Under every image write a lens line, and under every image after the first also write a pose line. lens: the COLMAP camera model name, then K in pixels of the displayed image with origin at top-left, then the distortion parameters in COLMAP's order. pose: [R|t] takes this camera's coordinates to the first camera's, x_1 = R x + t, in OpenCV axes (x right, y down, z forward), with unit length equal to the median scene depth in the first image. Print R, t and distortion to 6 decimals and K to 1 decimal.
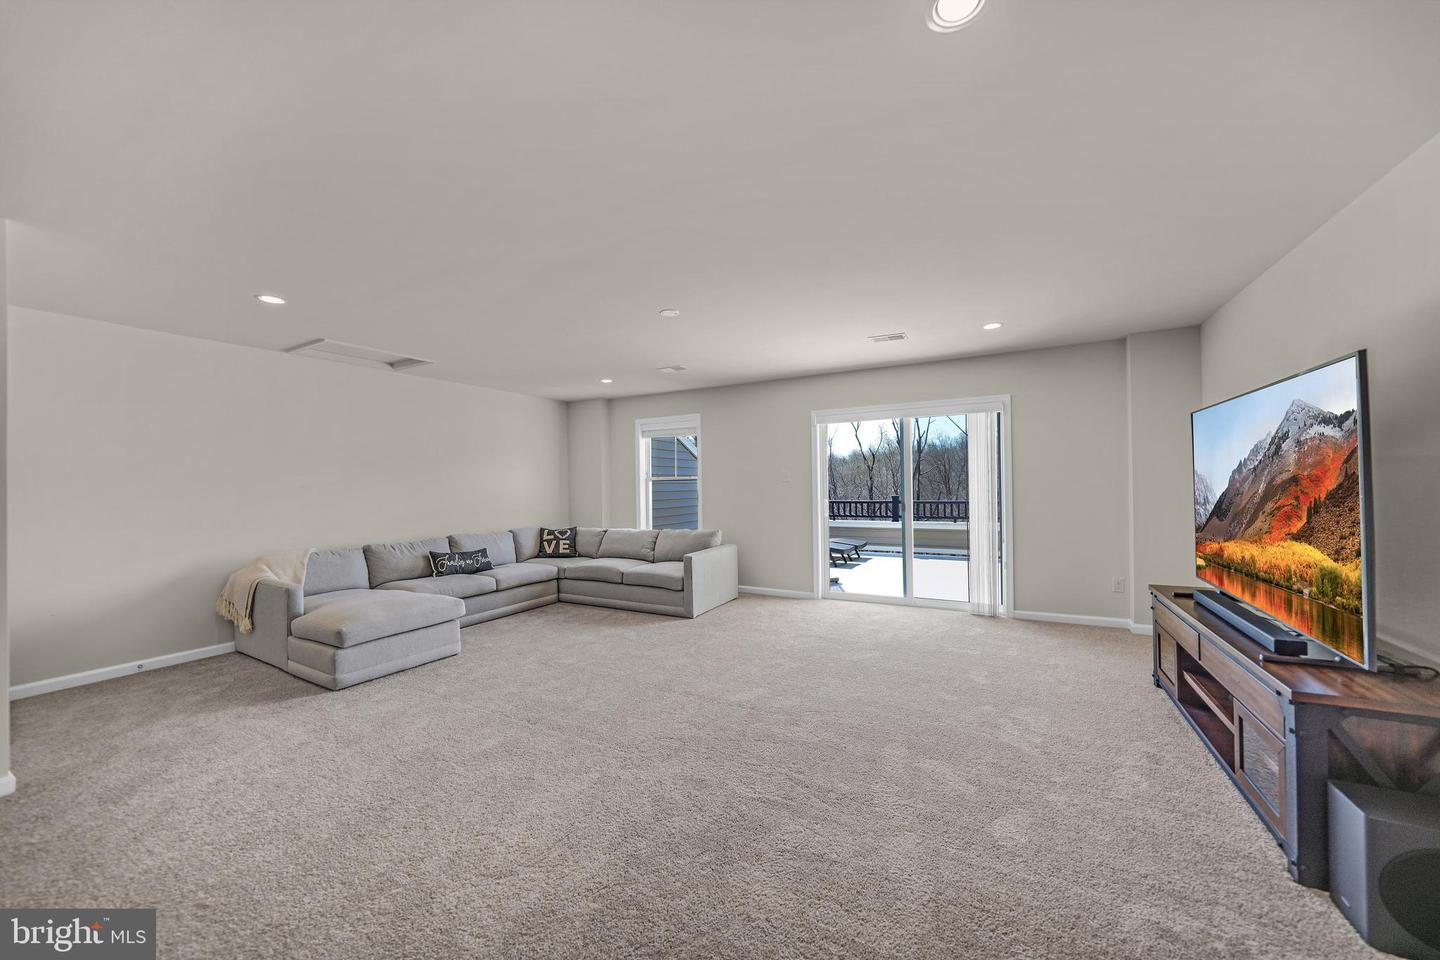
lens RADIAL K [[548.7, 0, 724.3], [0, 548.7, 486.5], [0, 0, 1]] dist [0.000071, -0.000078]
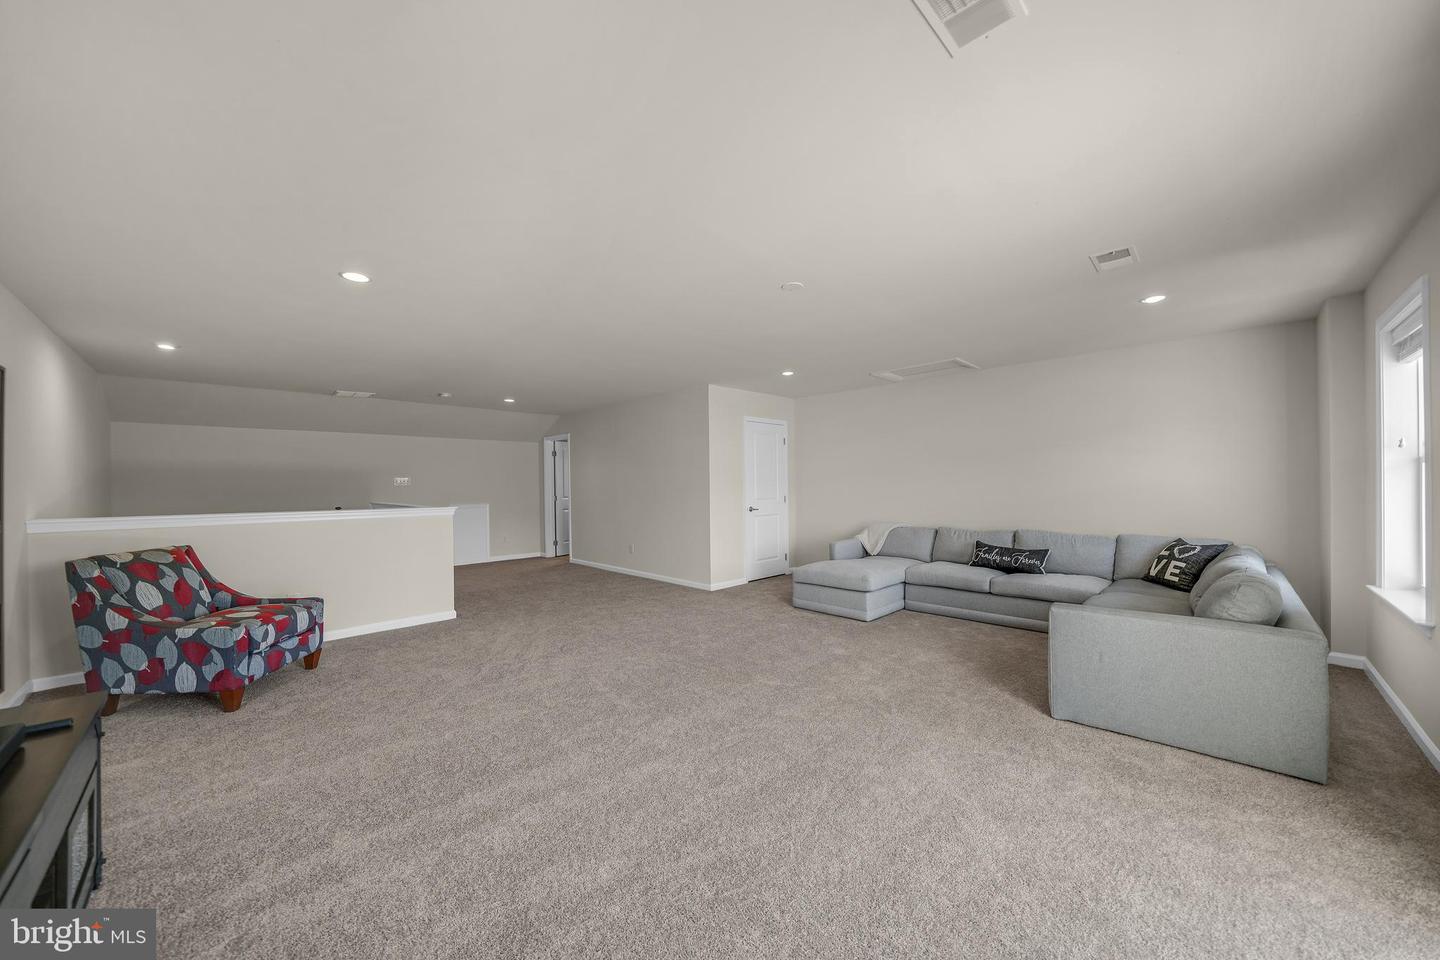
lens RADIAL K [[503.2, 0, 714.9], [0, 503.2, 486.9], [0, 0, 1]] dist [-0.037633, -0.000158]
pose [[-0.312768, 0.020173, -0.949615, 0.483617], [0.015449, 0.999750, 0.016149, -0.005319], [0.949704, -0.009620, -0.313002, 0.799075]]
